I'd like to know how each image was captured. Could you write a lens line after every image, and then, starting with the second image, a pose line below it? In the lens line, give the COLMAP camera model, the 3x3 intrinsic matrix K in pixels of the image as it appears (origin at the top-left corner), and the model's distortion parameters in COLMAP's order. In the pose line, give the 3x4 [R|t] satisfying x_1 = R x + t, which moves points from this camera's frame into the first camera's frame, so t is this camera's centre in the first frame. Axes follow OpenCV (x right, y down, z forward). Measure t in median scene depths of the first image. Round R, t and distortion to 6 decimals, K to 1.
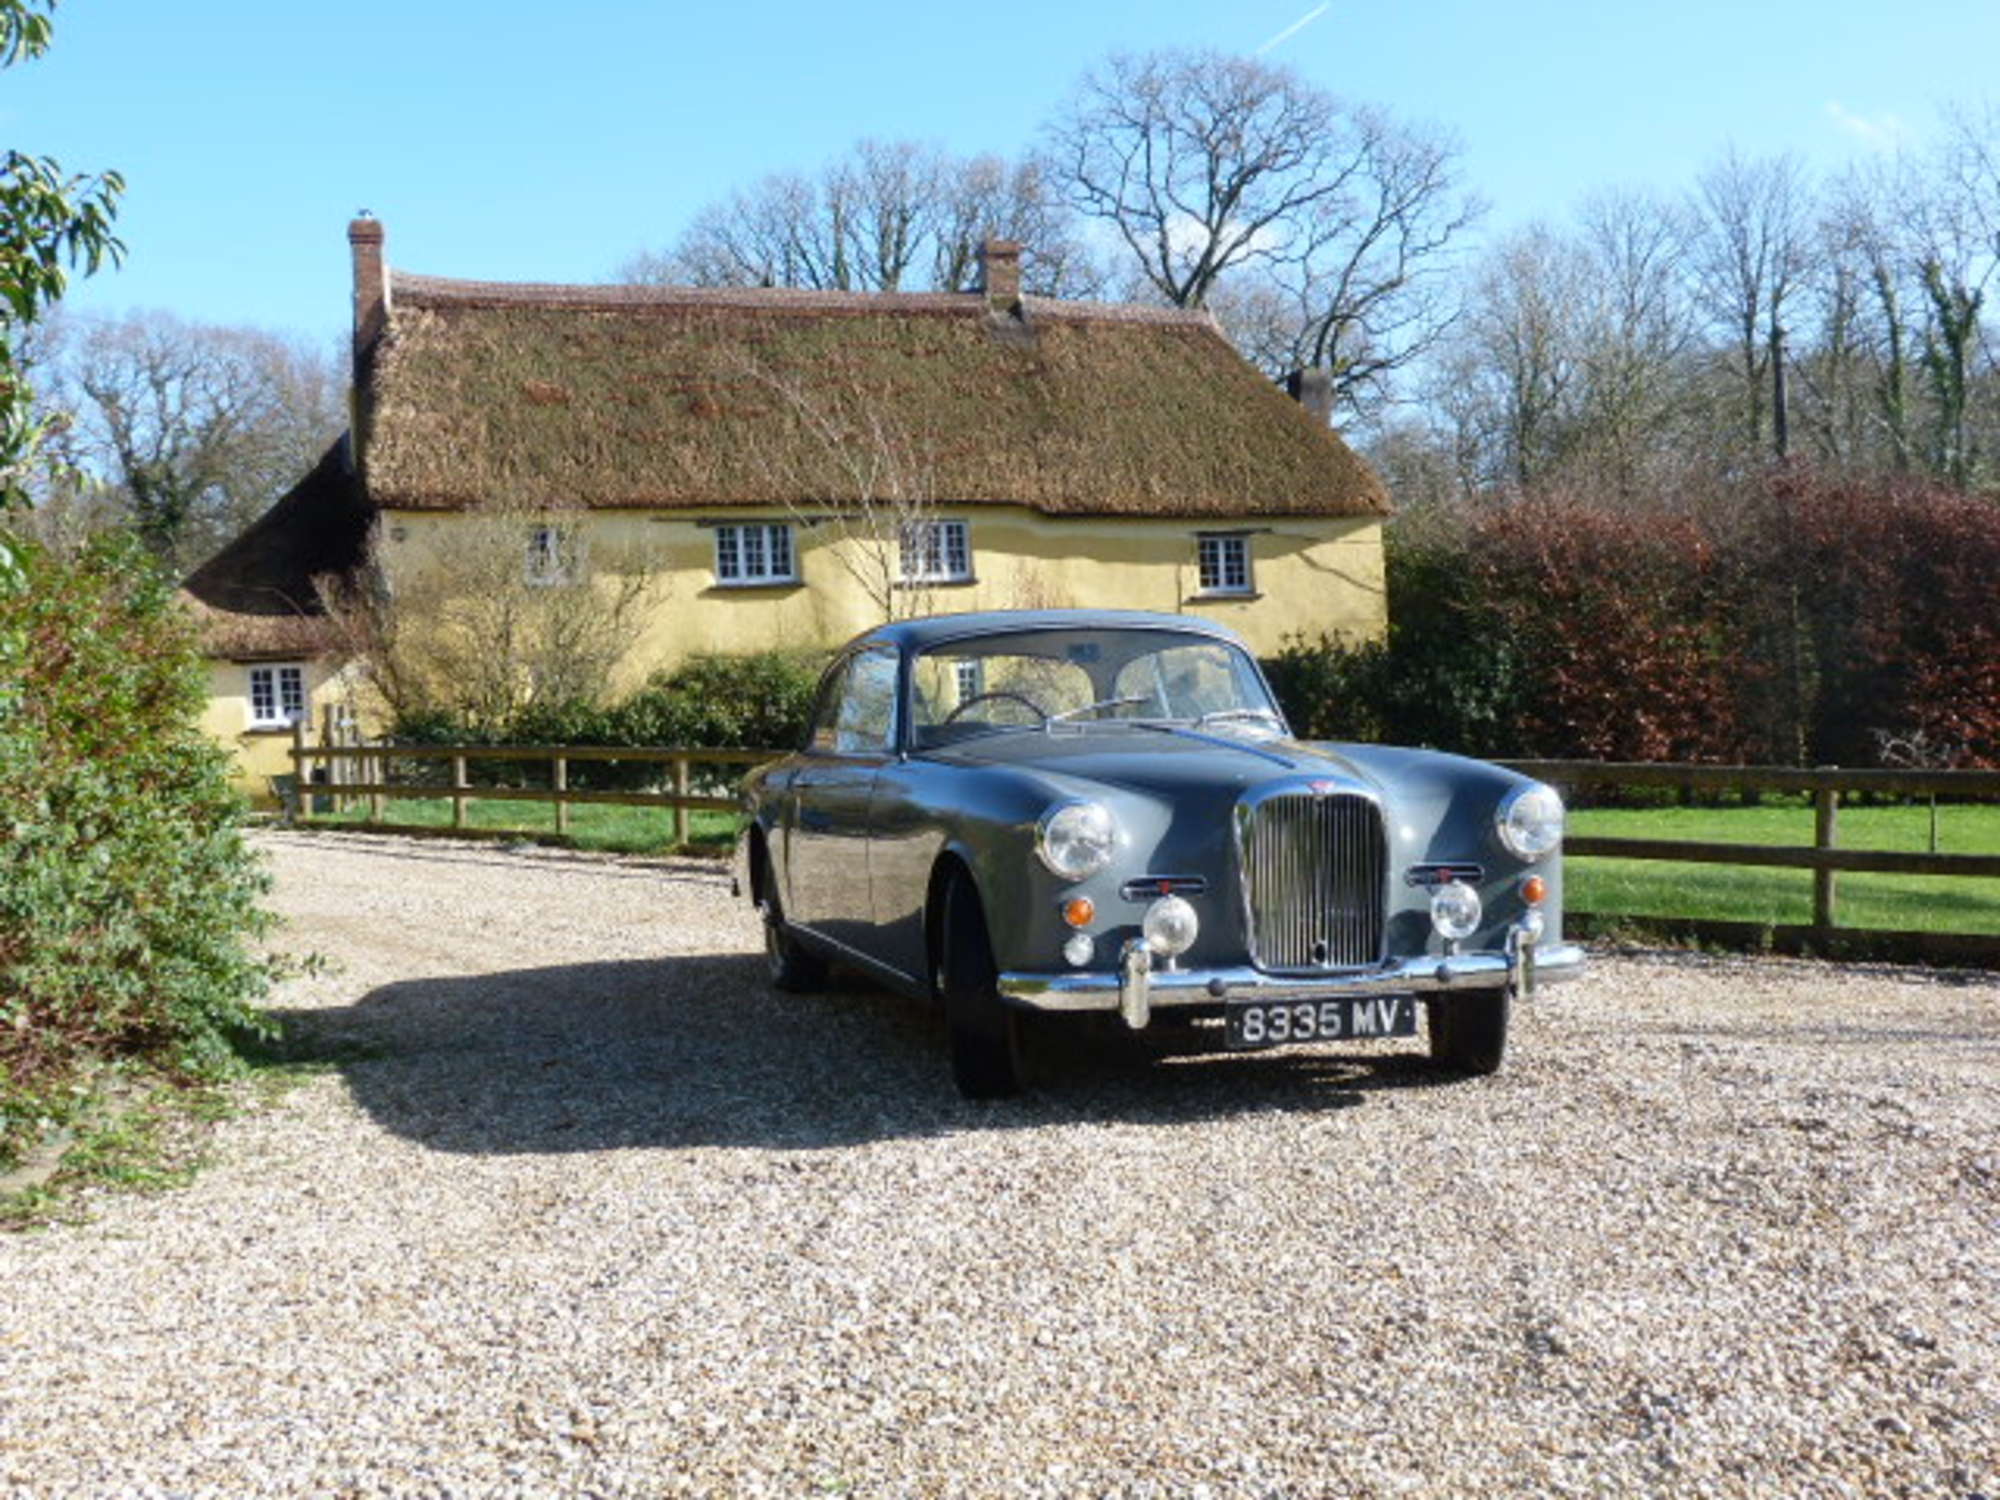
lens RADIAL K [[2125.2, 0, 945.6], [0, 2125.2, 744.0], [0, 0, 1]] dist [-0.026572, -0.007585]
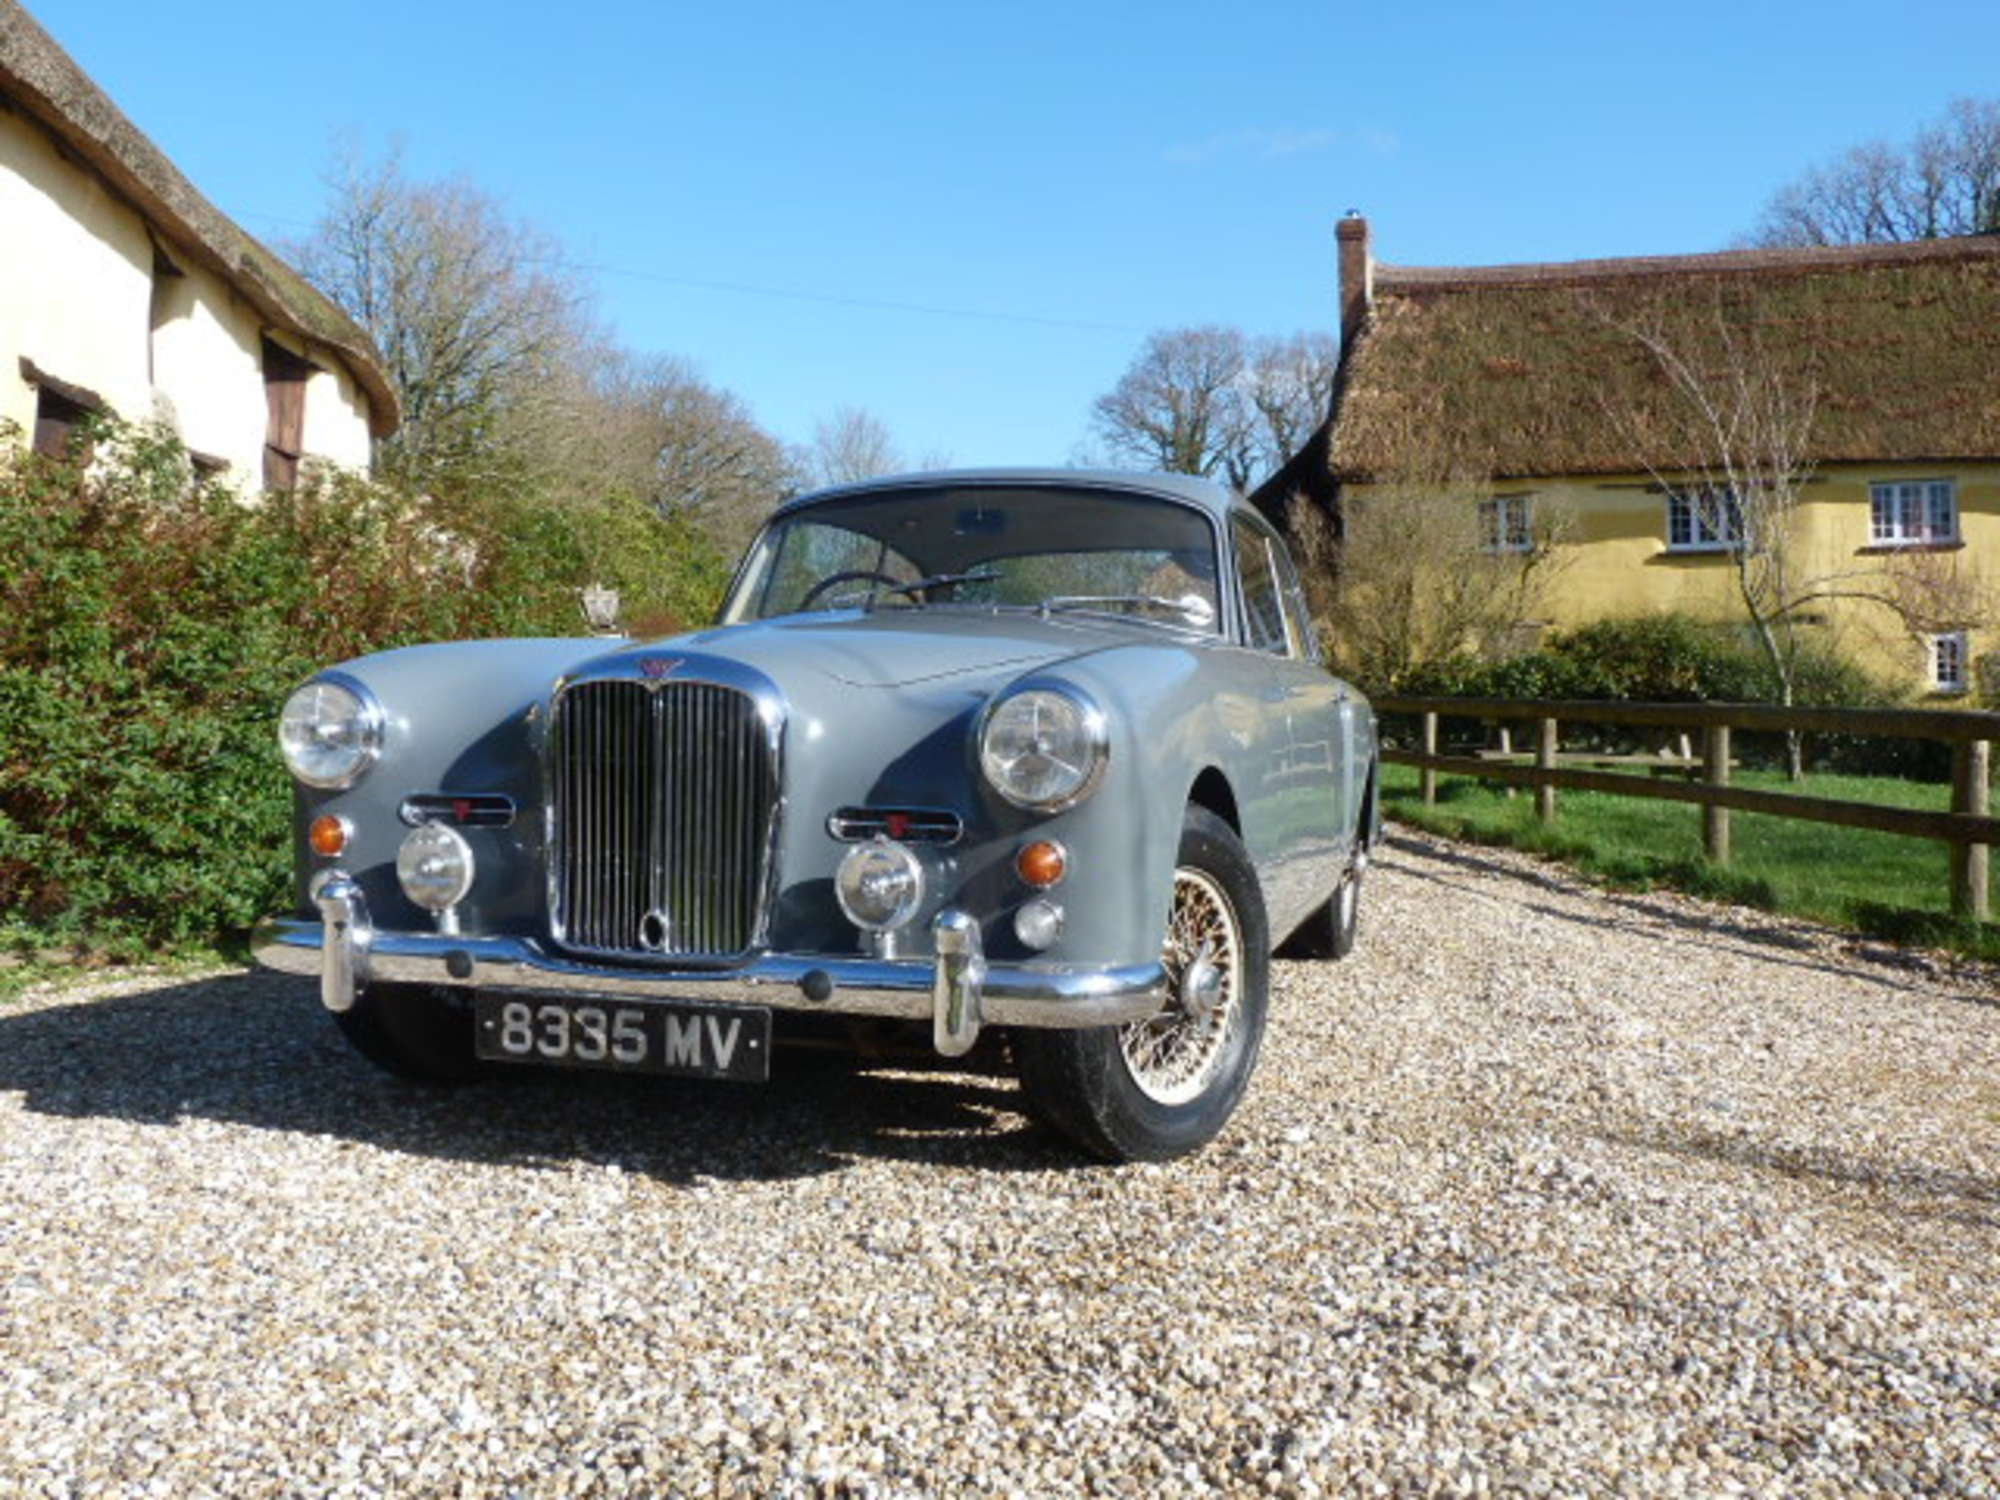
lens RADIAL K [[1845.5, 0, 1000.0], [0, 1845.5, 750.0], [0, 0, 1]] dist [-0.006571, -0.013479]
pose [[0.843117, 0.048134, -0.535572, 0.098142], [-0.038002, 0.998829, 0.029945, 0.004204], [0.536386, -0.004894, 0.843959, 0.103834]]
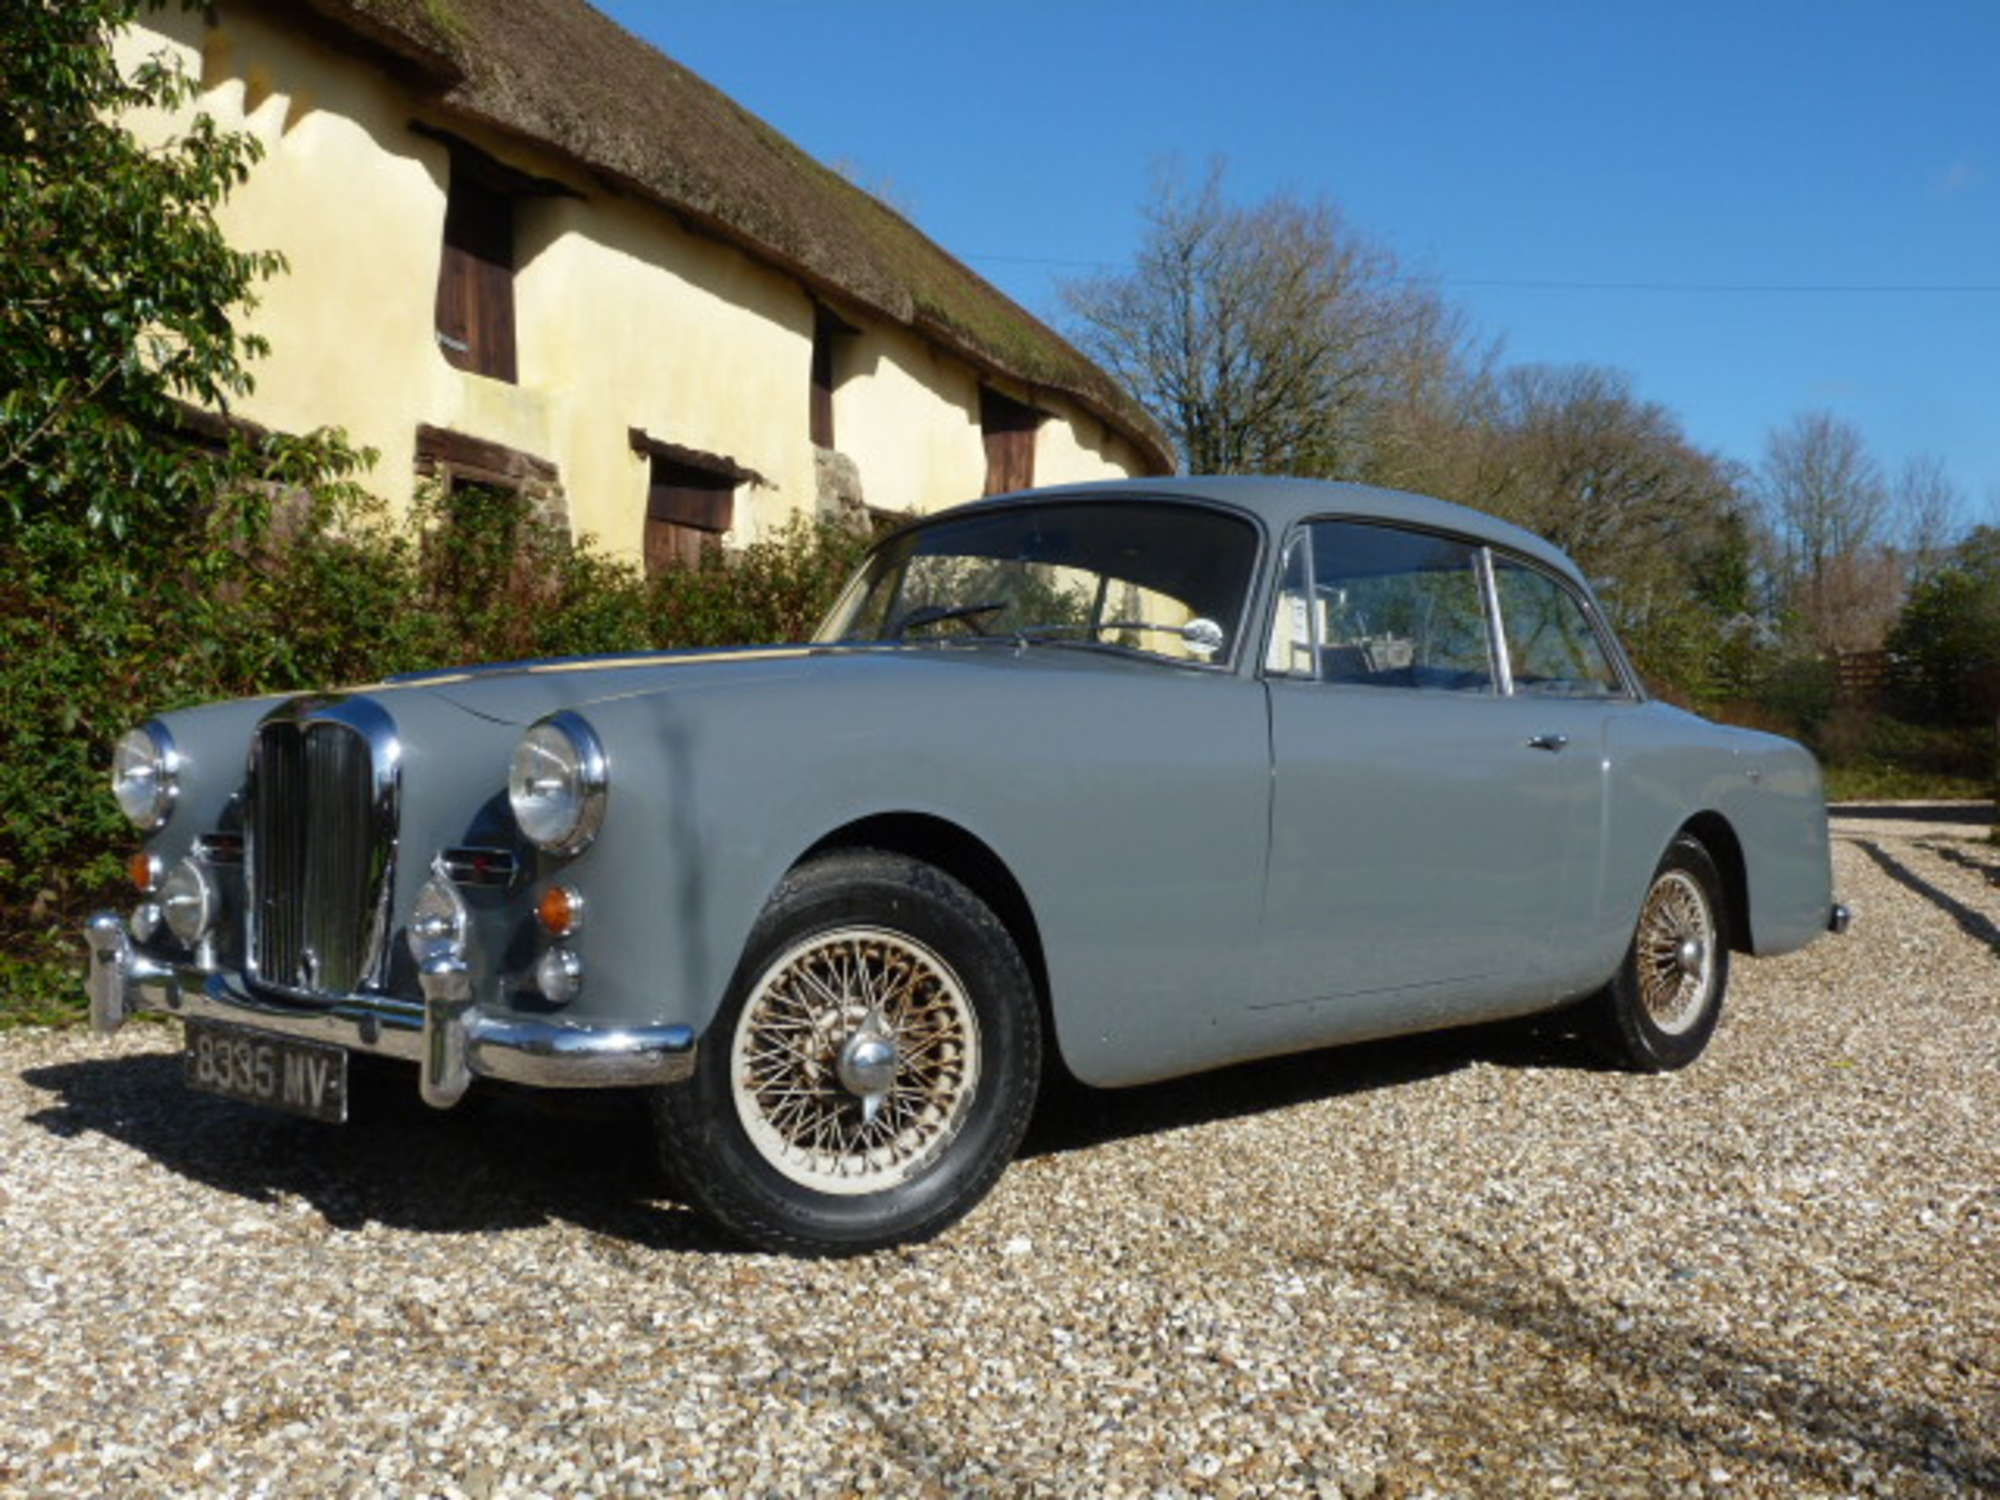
lens RADIAL K [[2125.2, 0, 945.6], [0, 2125.2, 744.0], [0, 0, 1]] dist [-0.026572, -0.007585]
pose [[0.513467, 0.019789, -0.857881, 0.144303], [-0.027615, 0.999597, 0.006530, 0.003804], [0.857665, 0.020337, 0.513807, 0.147448]]
